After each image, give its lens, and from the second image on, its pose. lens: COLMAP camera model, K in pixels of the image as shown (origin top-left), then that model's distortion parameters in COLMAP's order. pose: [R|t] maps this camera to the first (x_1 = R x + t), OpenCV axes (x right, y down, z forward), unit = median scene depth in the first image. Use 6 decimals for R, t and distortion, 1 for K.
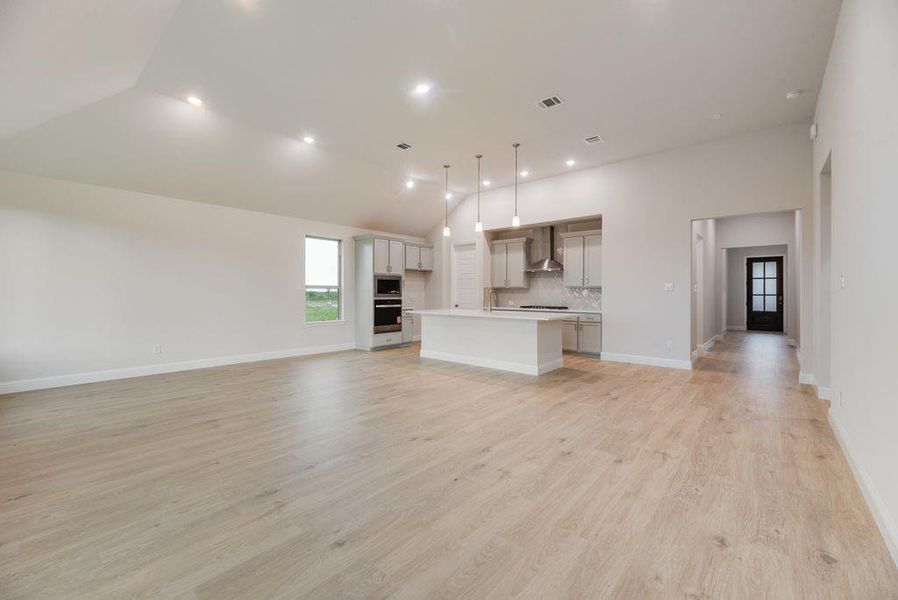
lens RADIAL K [[369.6, 0, 447.9], [0, 369.6, 293.5], [0, 0, 1]] dist [0.000545, -0.000235]
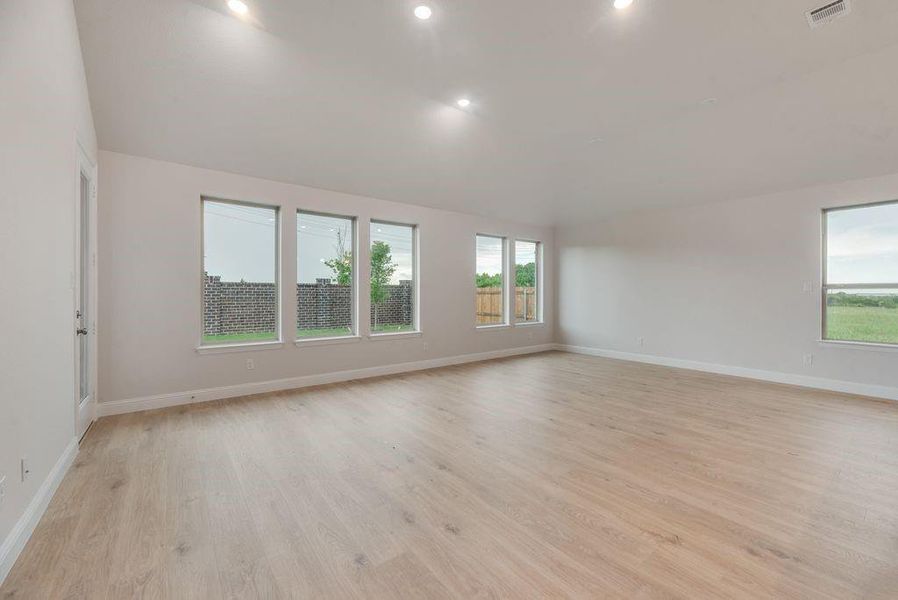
lens RADIAL K [[369.6, 0, 447.9], [0, 369.6, 293.5], [0, 0, 1]] dist [0.000545, -0.000235]
pose [[-0.207502, -0.005558, -0.978219, 0.419267], [-0.005272, 0.999976, -0.004563, 0.001123], [0.978220, 0.004211, -0.207526, 0.509221]]
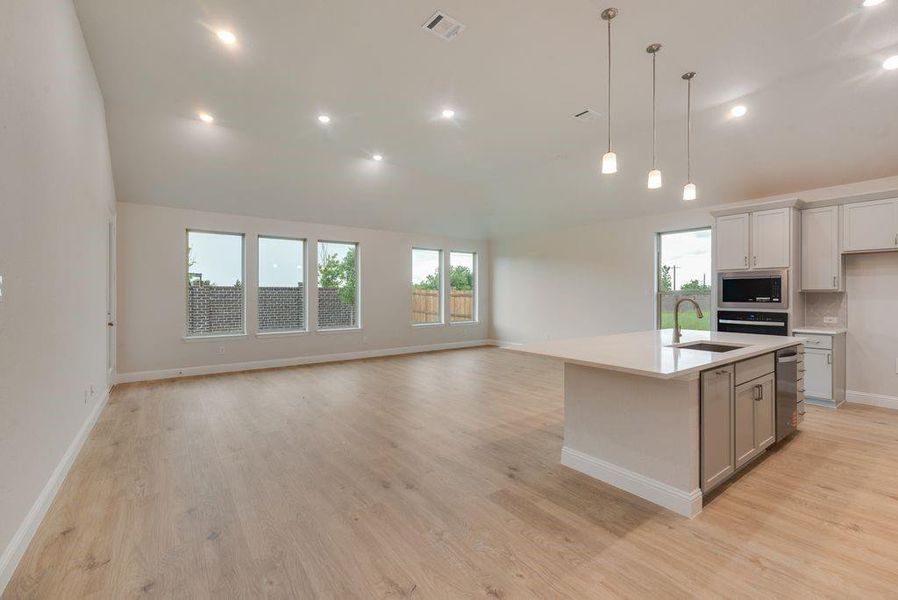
lens RADIAL K [[377.3, 0, 437.1], [0, 377.3, 295.2], [0, 0, 1]] dist [-0.009646, -0.000193]
pose [[-0.226910, -0.003579, -0.973909, 0.645330], [-0.003348, 0.999990, -0.002895, -0.008268], [0.973910, 0.002604, -0.226920, 0.775105]]
